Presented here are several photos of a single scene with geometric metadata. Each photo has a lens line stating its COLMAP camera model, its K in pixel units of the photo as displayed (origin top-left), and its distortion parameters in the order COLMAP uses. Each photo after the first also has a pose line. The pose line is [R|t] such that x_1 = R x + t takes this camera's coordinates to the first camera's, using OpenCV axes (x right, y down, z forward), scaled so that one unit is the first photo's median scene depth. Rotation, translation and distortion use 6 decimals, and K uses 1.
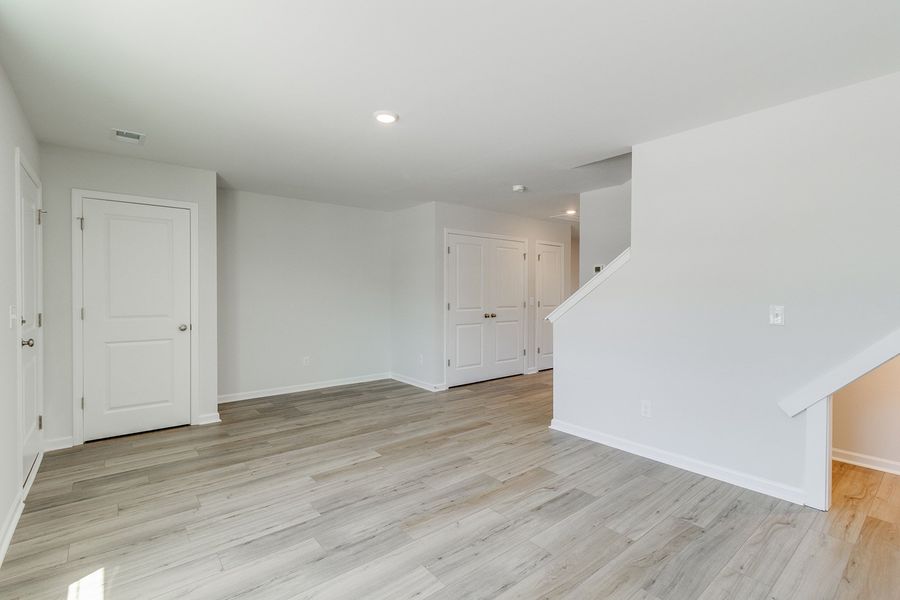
lens RADIAL K [[416.4, 0, 453.1], [0, 416.4, 297.0], [0, 0, 1]] dist [0.002728, 0.001253]
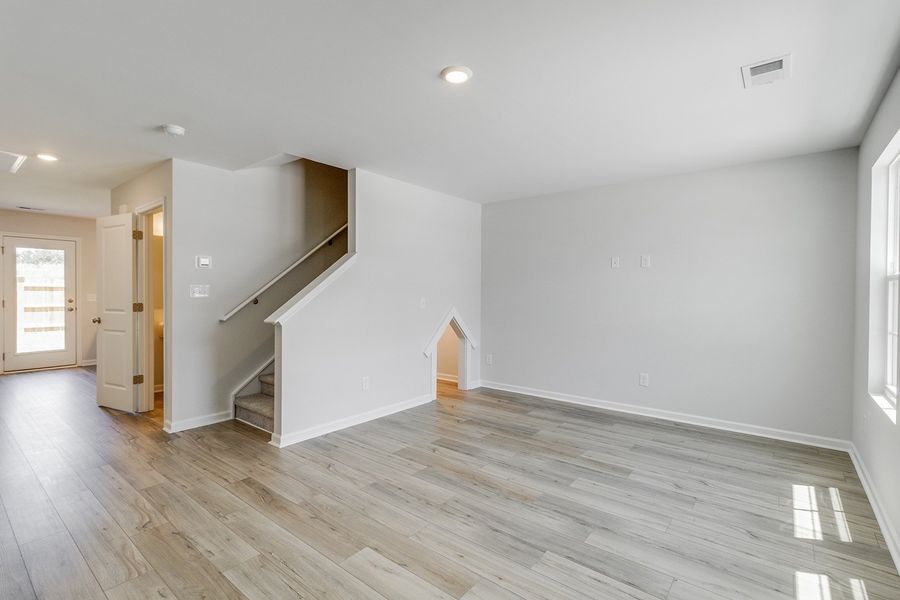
lens RADIAL K [[416.4, 0, 451.4], [0, 416.4, 298.6], [0, 0, 1]] dist [0.002728, 0.001253]
pose [[-0.205494, -0.018860, 0.978477, -0.867002], [0.002804, 0.999799, 0.019860, -0.011972], [-0.978654, 0.006825, -0.205400, 1.067976]]
